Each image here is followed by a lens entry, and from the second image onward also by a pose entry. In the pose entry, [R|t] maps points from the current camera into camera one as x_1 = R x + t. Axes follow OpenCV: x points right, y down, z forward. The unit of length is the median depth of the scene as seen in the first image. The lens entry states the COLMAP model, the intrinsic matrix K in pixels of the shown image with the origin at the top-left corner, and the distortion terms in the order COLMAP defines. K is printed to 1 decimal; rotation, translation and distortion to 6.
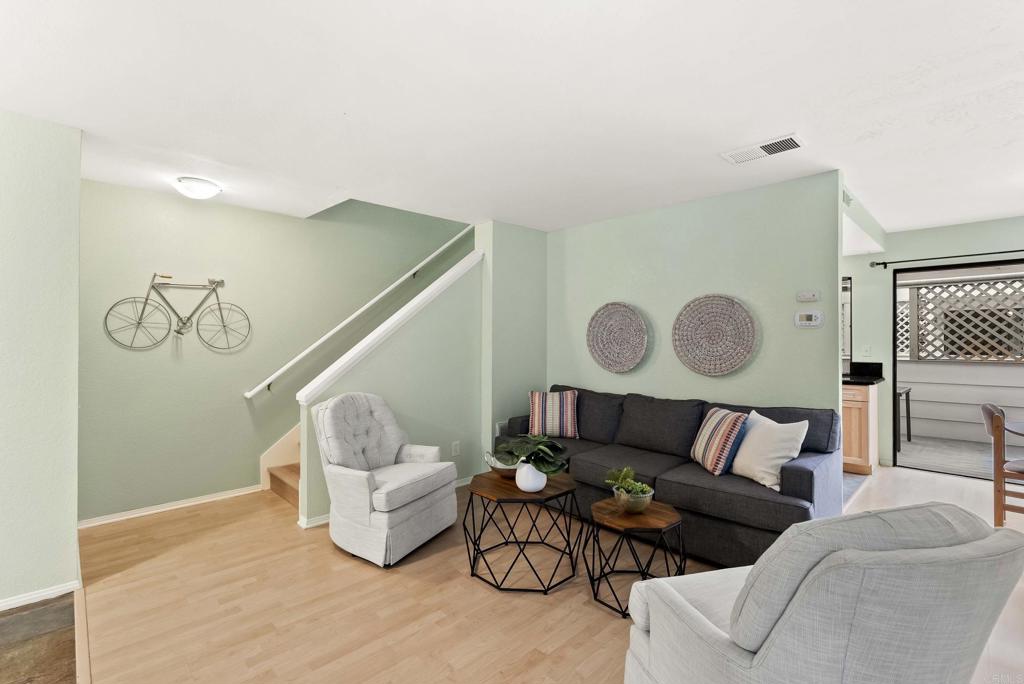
lens RADIAL K [[464.1, 0, 504.5], [0, 464.1, 337.4], [0, 0, 1]] dist [-0.002489, 0.000774]
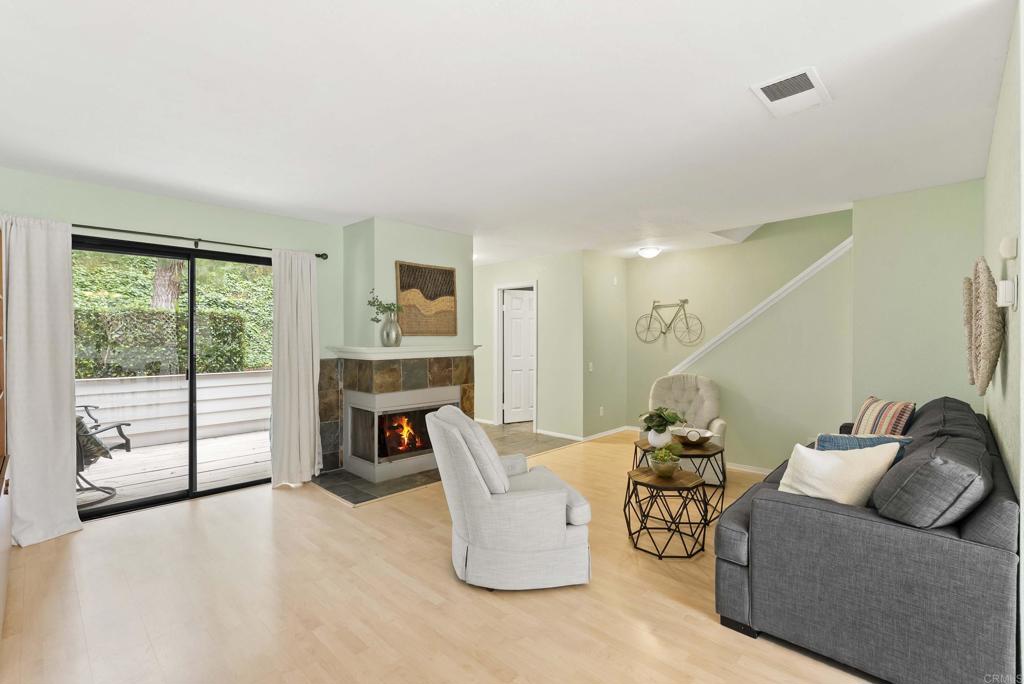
lens RADIAL K [[464.1, 0, 515.4], [0, 464.1, 341.9], [0, 0, 1]] dist [-0.002489, 0.000774]
pose [[0.030278, 0.005248, -0.999528, 0.964234], [0.009886, 0.999936, 0.005550, 0.006979], [0.999493, -0.010050, 0.030224, 0.380111]]
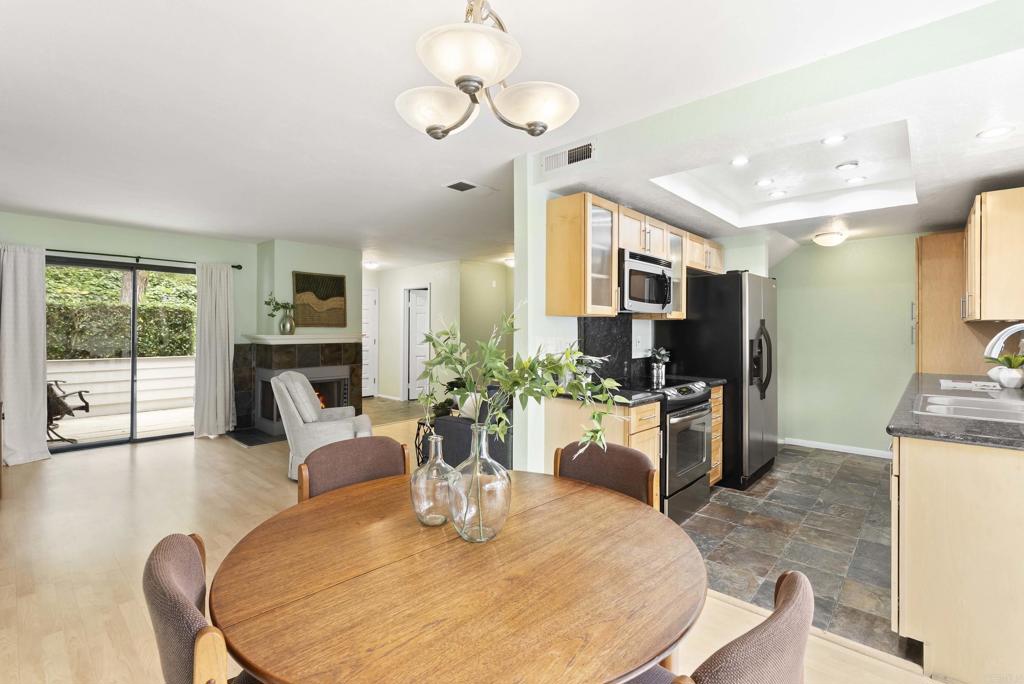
lens RADIAL K [[464.1, 0, 511.4], [0, 464.1, 332.1], [0, 0, 1]] dist [-0.002489, 0.000774]
pose [[0.053932, 0.001112, -0.998544, 1.386512], [0.004191, 0.999990, 0.001340, 0.013757], [0.998536, -0.004257, 0.053927, 0.764316]]
